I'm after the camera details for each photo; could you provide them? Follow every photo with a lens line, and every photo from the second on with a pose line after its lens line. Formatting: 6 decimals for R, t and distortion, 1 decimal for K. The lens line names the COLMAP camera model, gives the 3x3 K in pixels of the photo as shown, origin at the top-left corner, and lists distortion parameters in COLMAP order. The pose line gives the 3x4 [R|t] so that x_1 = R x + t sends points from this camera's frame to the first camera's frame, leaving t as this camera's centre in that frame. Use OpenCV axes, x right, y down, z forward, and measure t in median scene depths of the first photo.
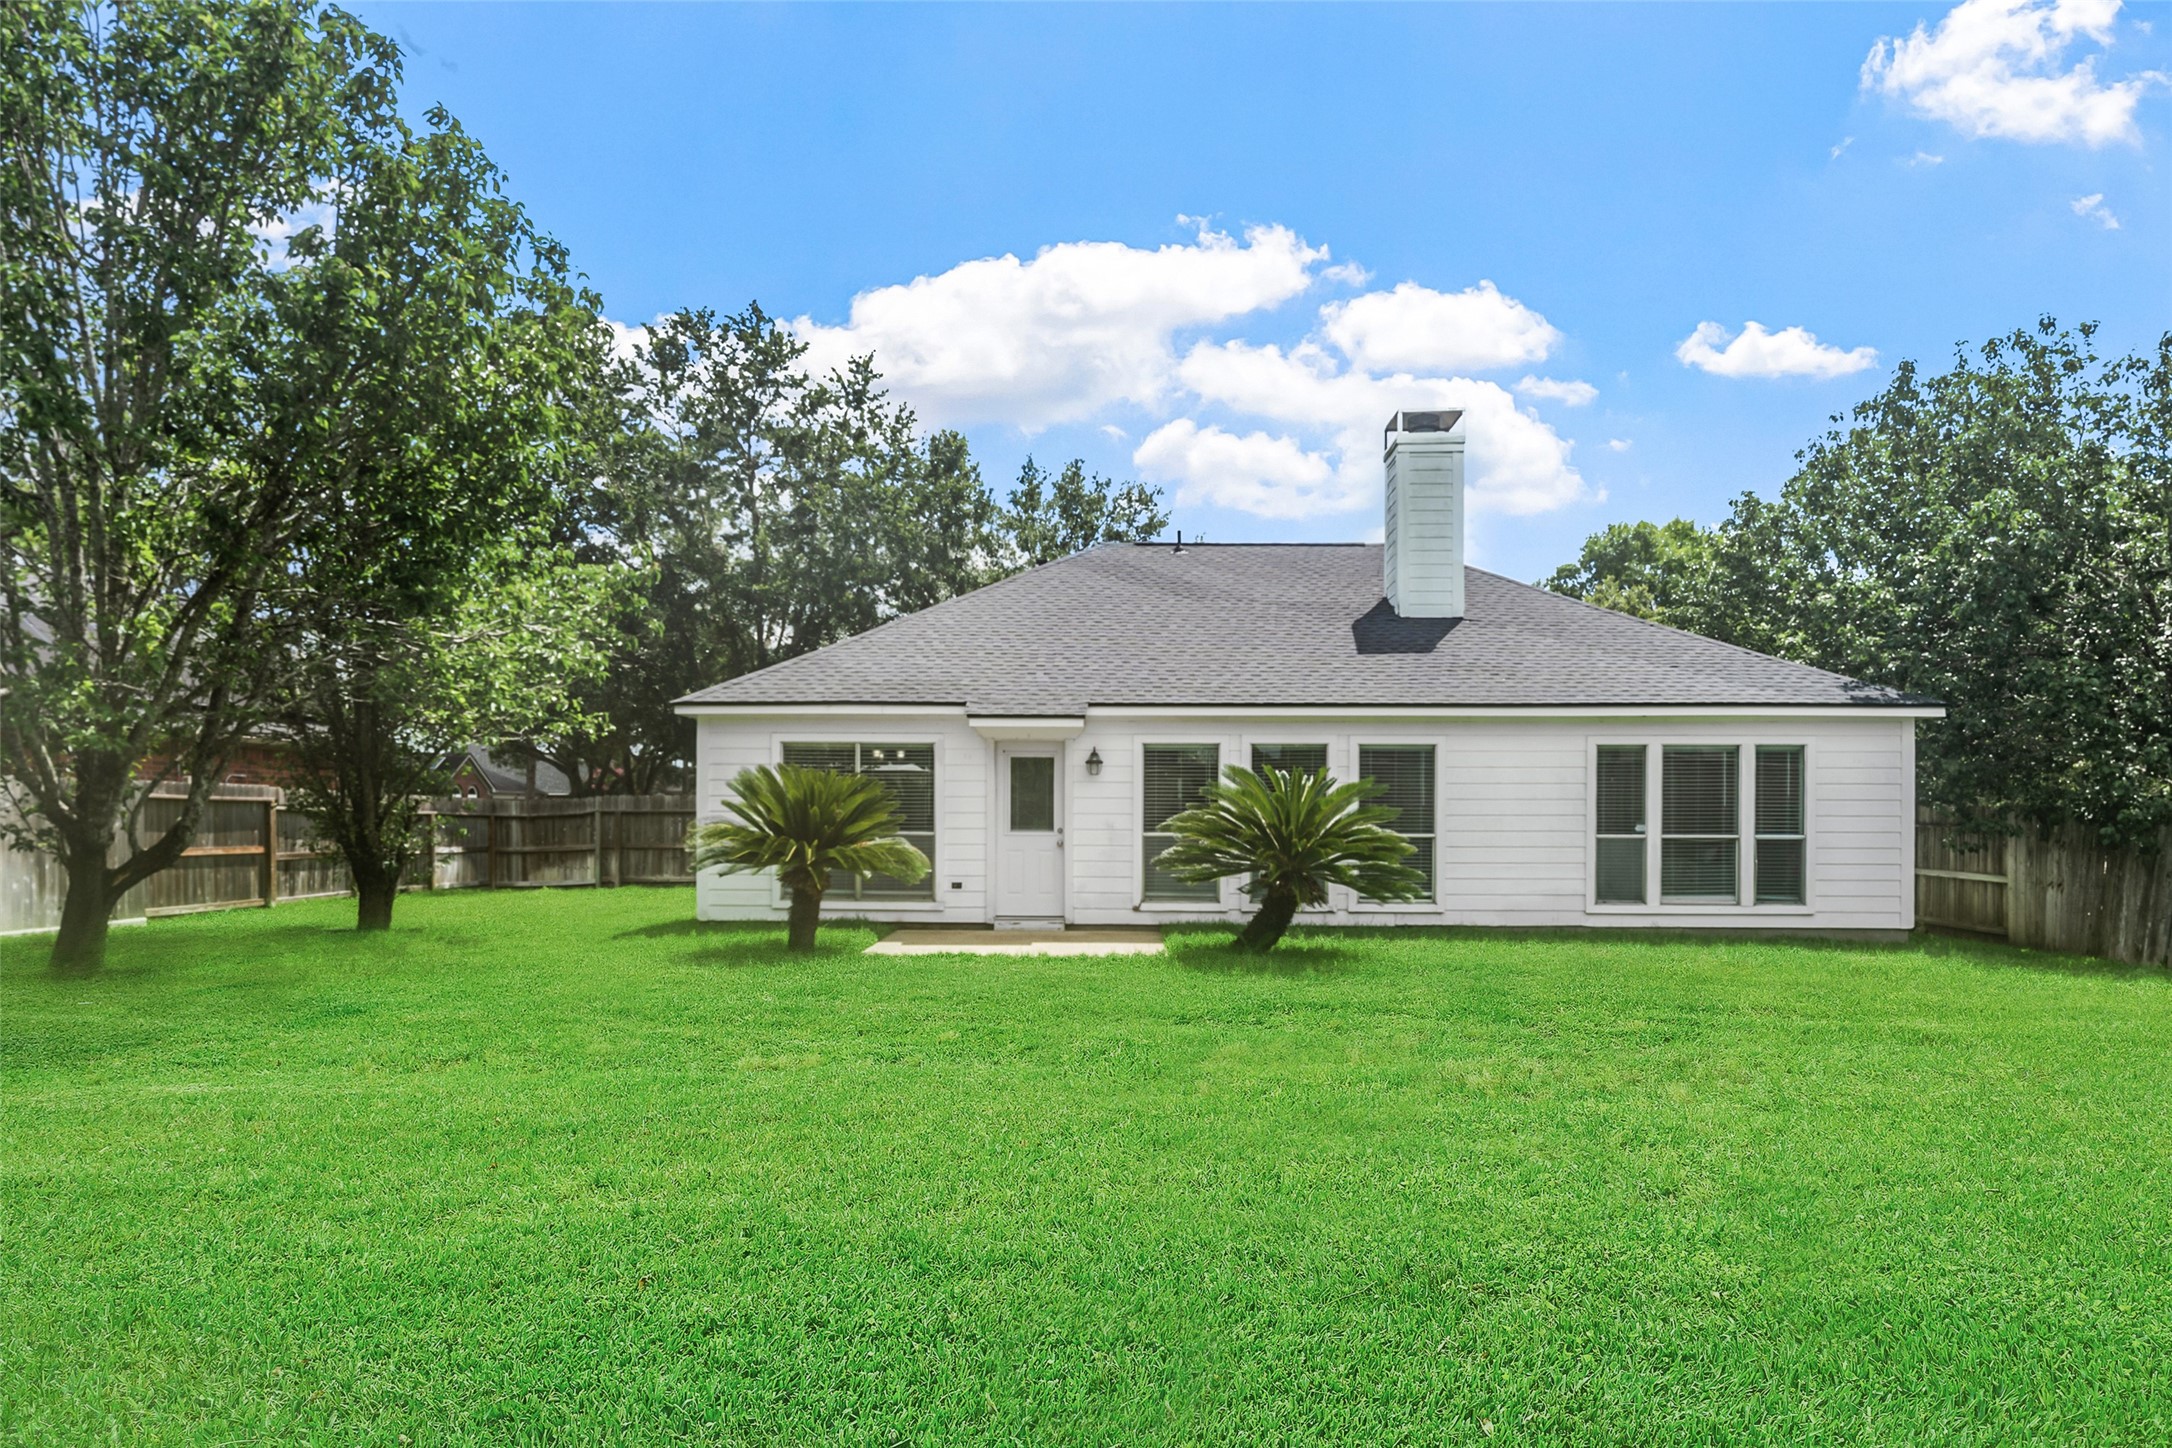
lens RADIAL K [[1270.7, 0, 1085.6], [0, 1270.7, 738.7], [0, 0, 1]] dist [0.000317, -0.000234]
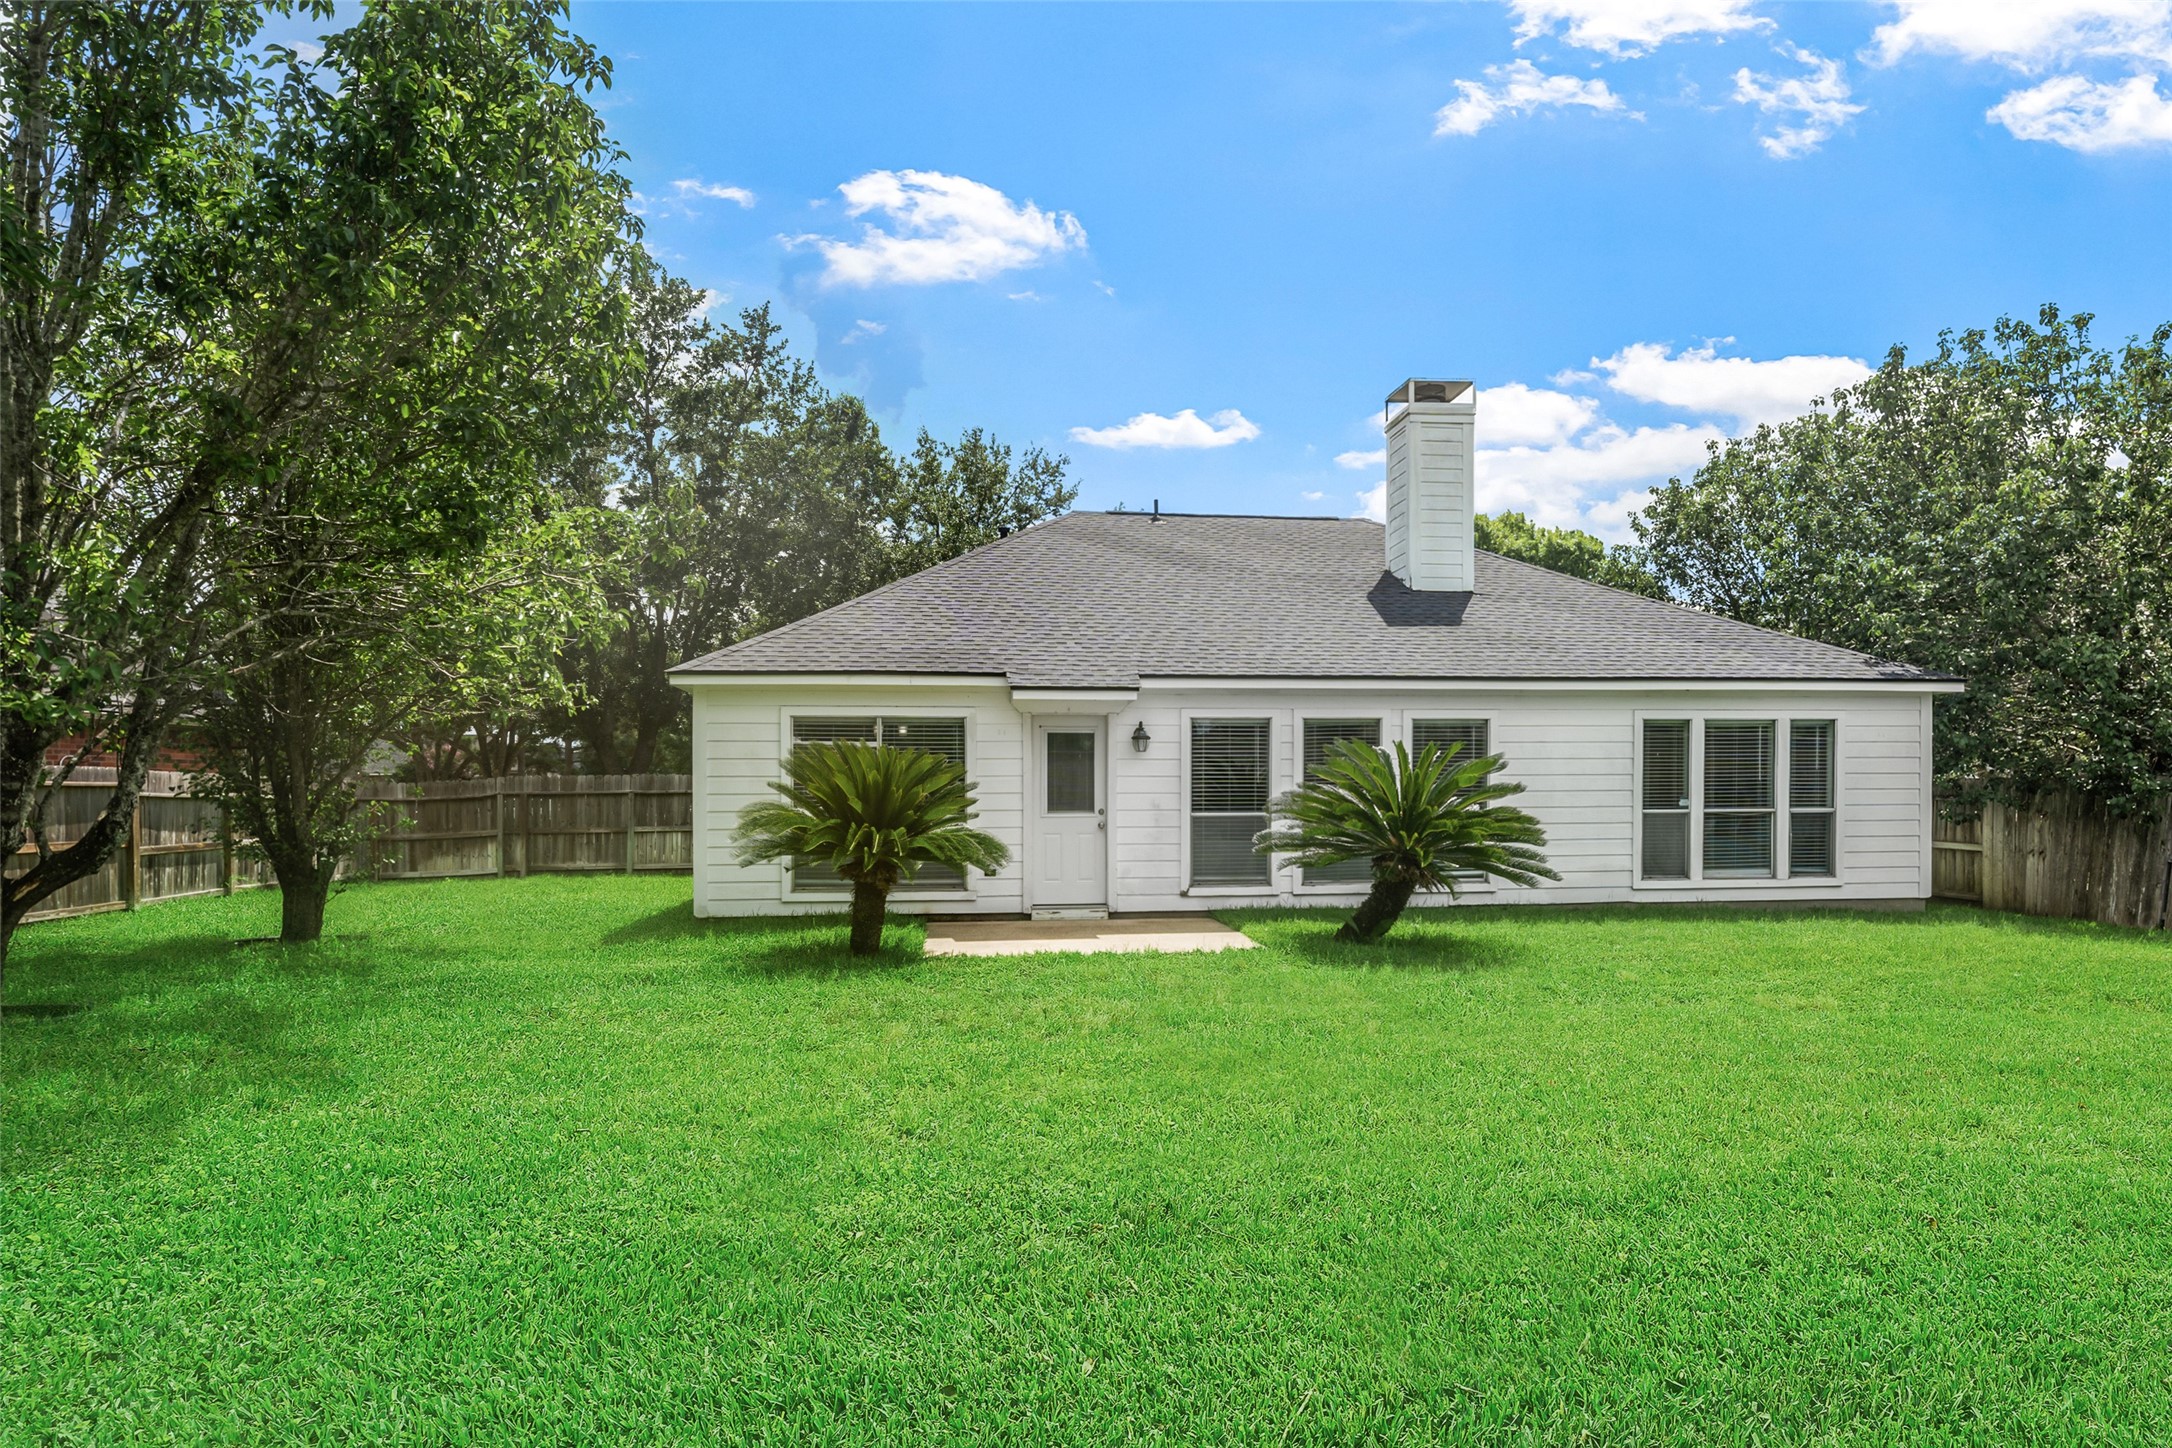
lens RADIAL K [[1239.0, 0, 1086.0], [0, 1239.0, 724.0], [0, 0, 1]] dist [-0.000209, -0.000085]
pose [[0.988766, -0.000885, 0.149467, -0.169514], [-0.000347, 0.999966, 0.008213, 0.000583], [-0.149469, -0.008172, 0.988733, 0.107380]]
